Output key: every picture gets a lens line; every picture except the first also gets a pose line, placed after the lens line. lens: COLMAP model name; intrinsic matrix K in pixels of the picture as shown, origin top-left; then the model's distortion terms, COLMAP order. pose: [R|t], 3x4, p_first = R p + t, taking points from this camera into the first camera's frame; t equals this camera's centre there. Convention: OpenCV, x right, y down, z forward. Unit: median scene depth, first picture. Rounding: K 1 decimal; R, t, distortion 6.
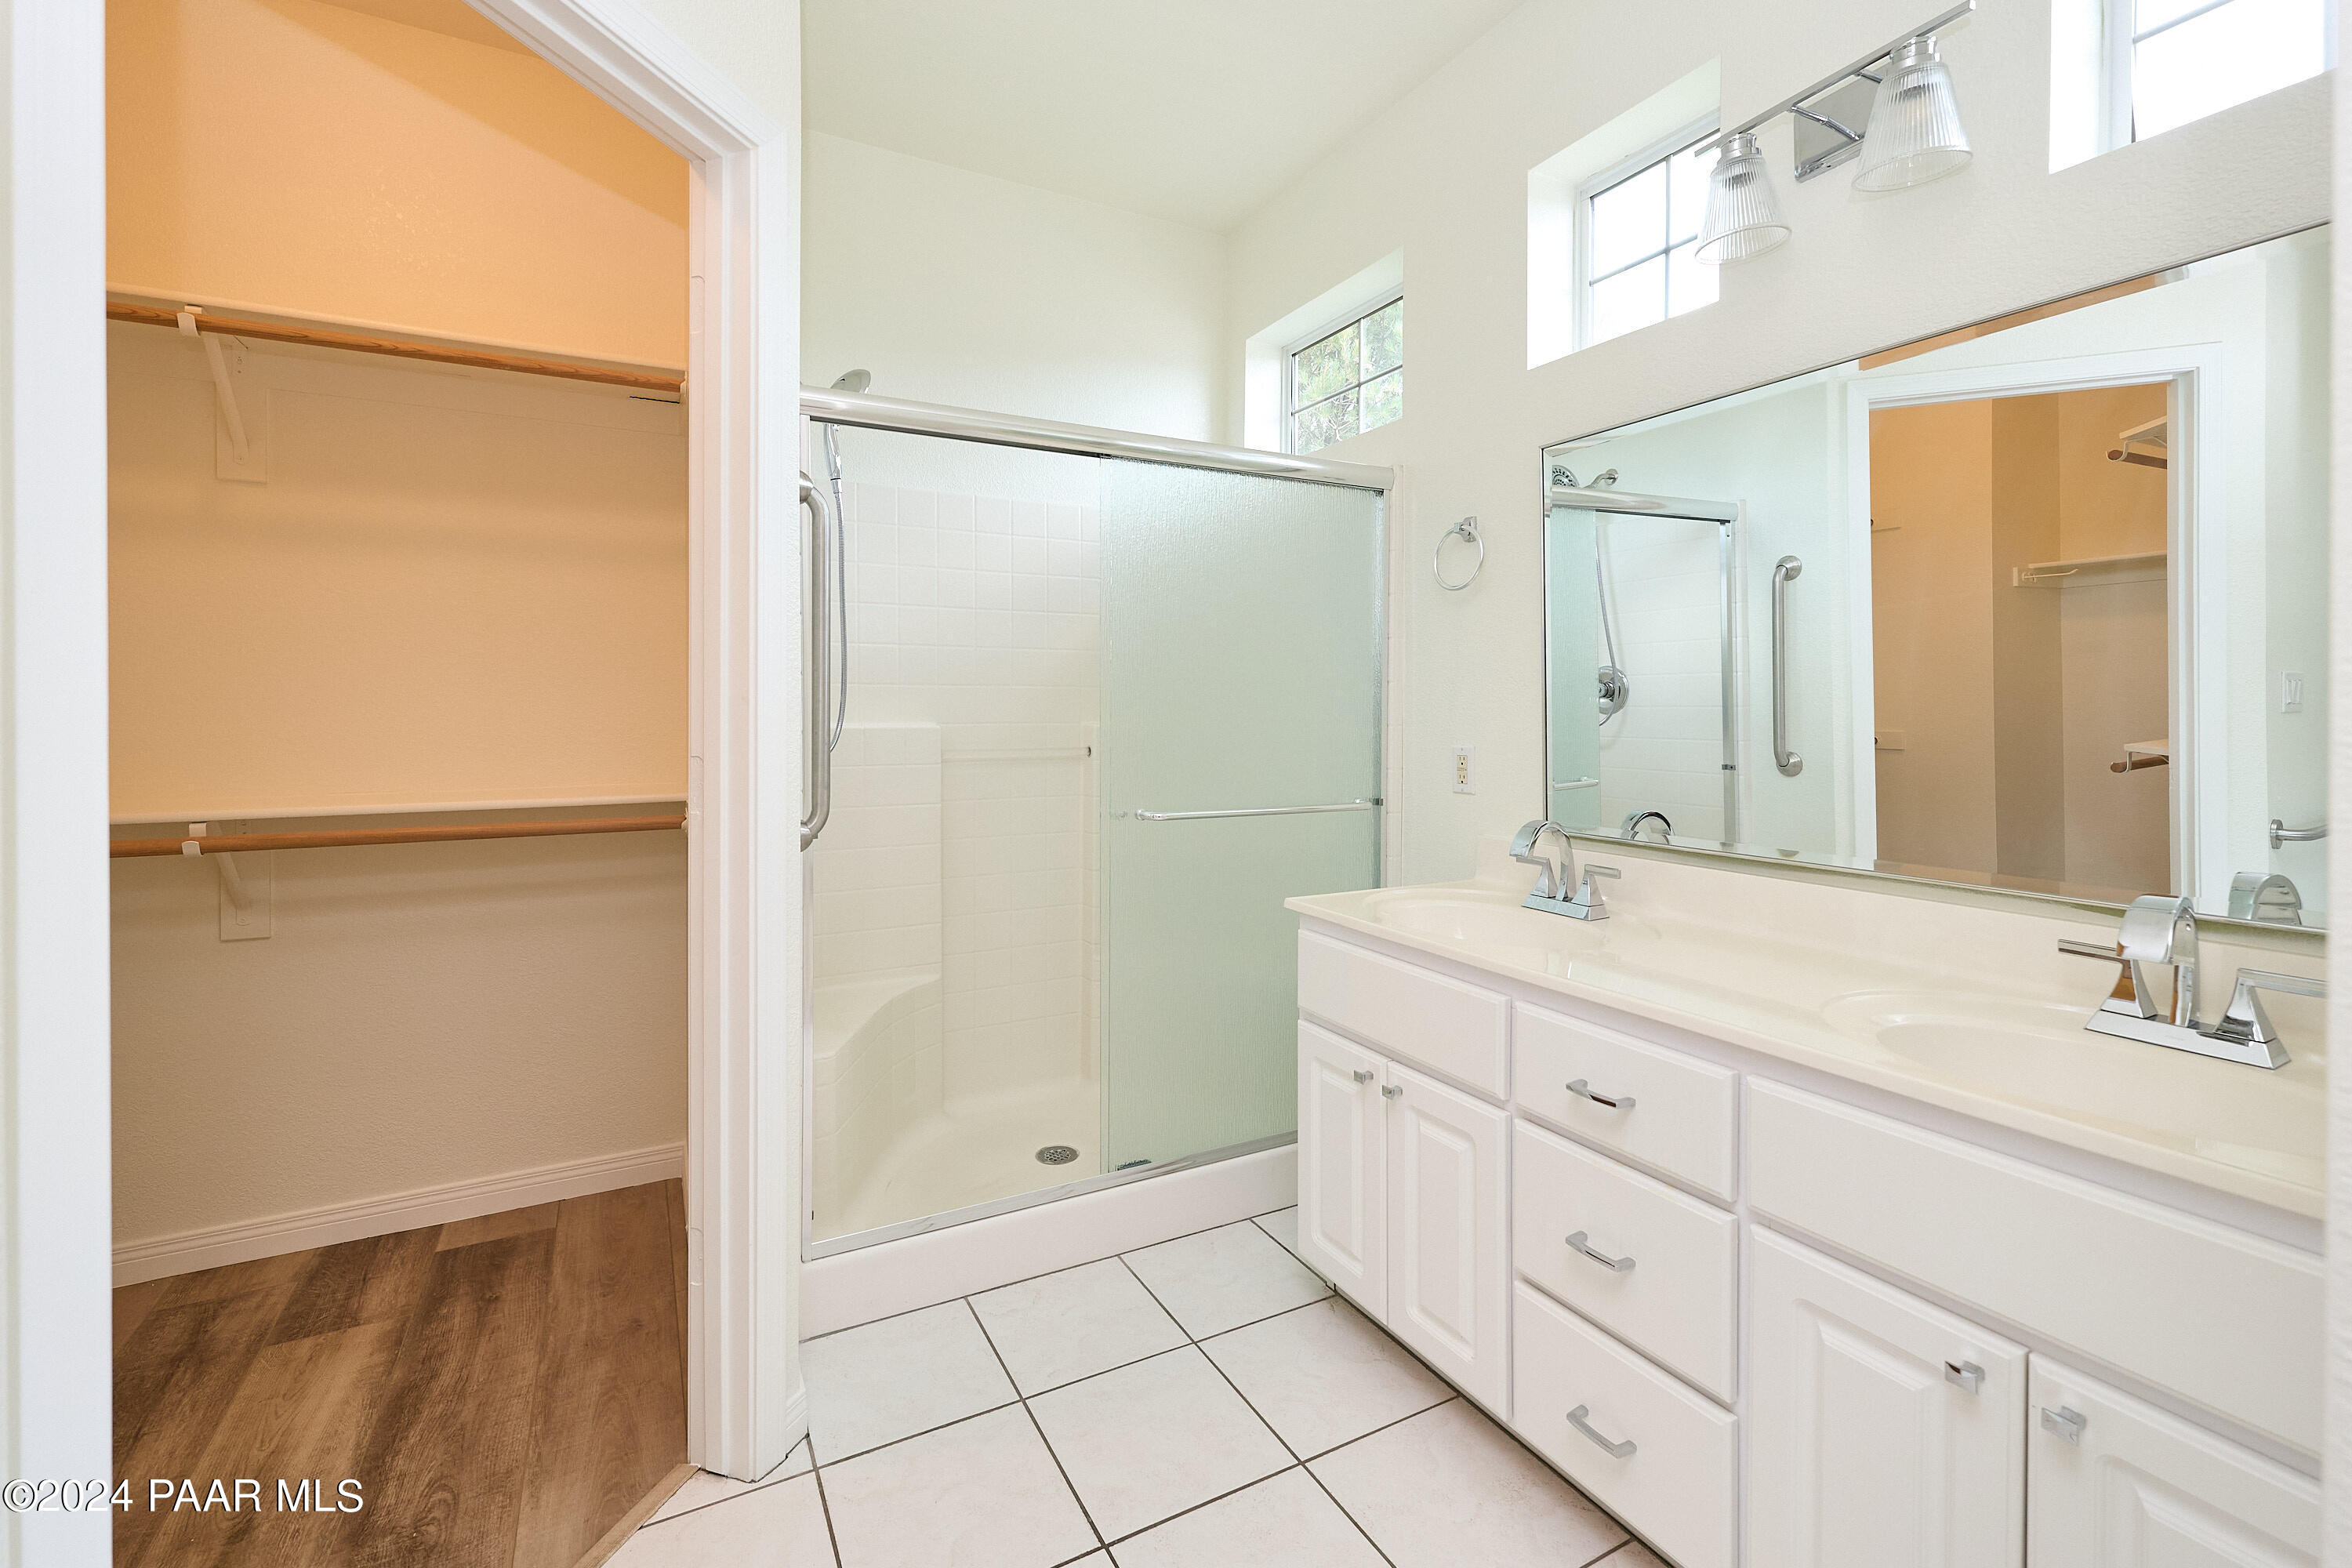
lens RADIAL K [[965.9, 0, 1177.7], [0, 965.9, 778.0], [0, 0, 1]] dist [0.004177, 0.000293]
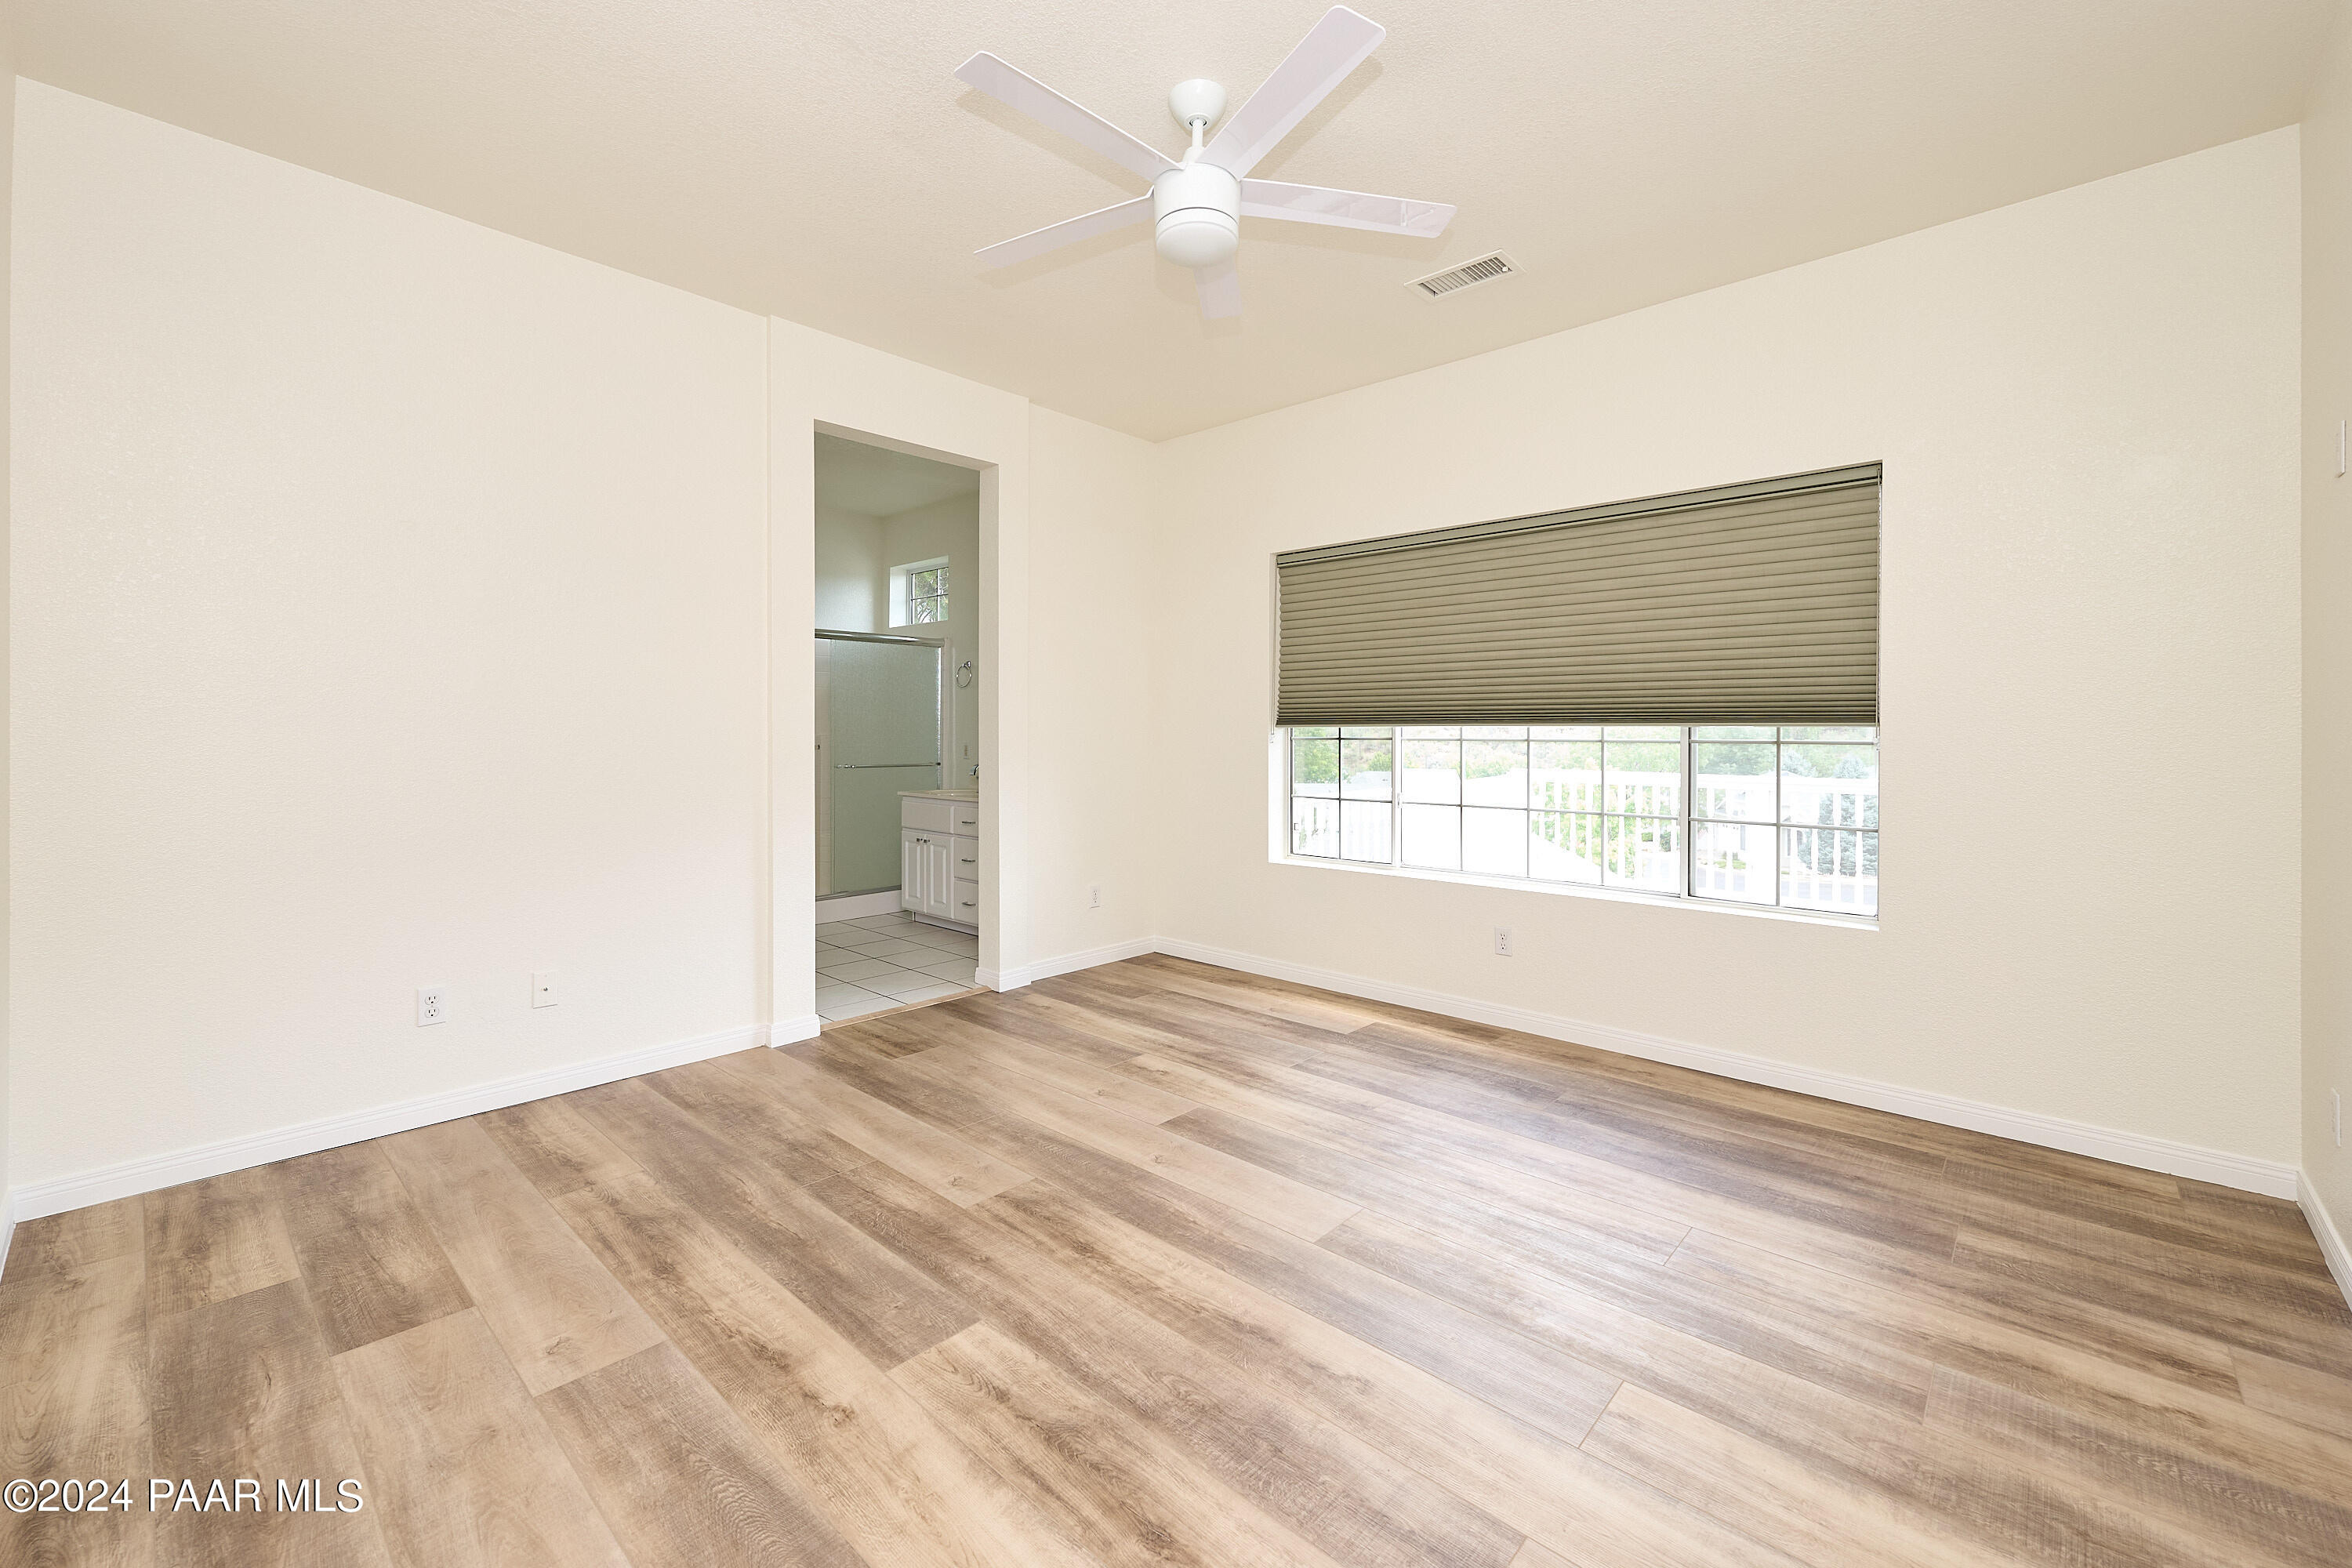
lens RADIAL K [[965.9, 0, 1174.3], [0, 965.9, 765.8], [0, 0, 1]] dist [0.004177, 0.000293]
pose [[0.933866, 0.022140, 0.356937, -0.126558], [-0.023641, 0.999720, -0.000156, 0.004330], [-0.356840, -0.008292, 0.934129, -1.623686]]
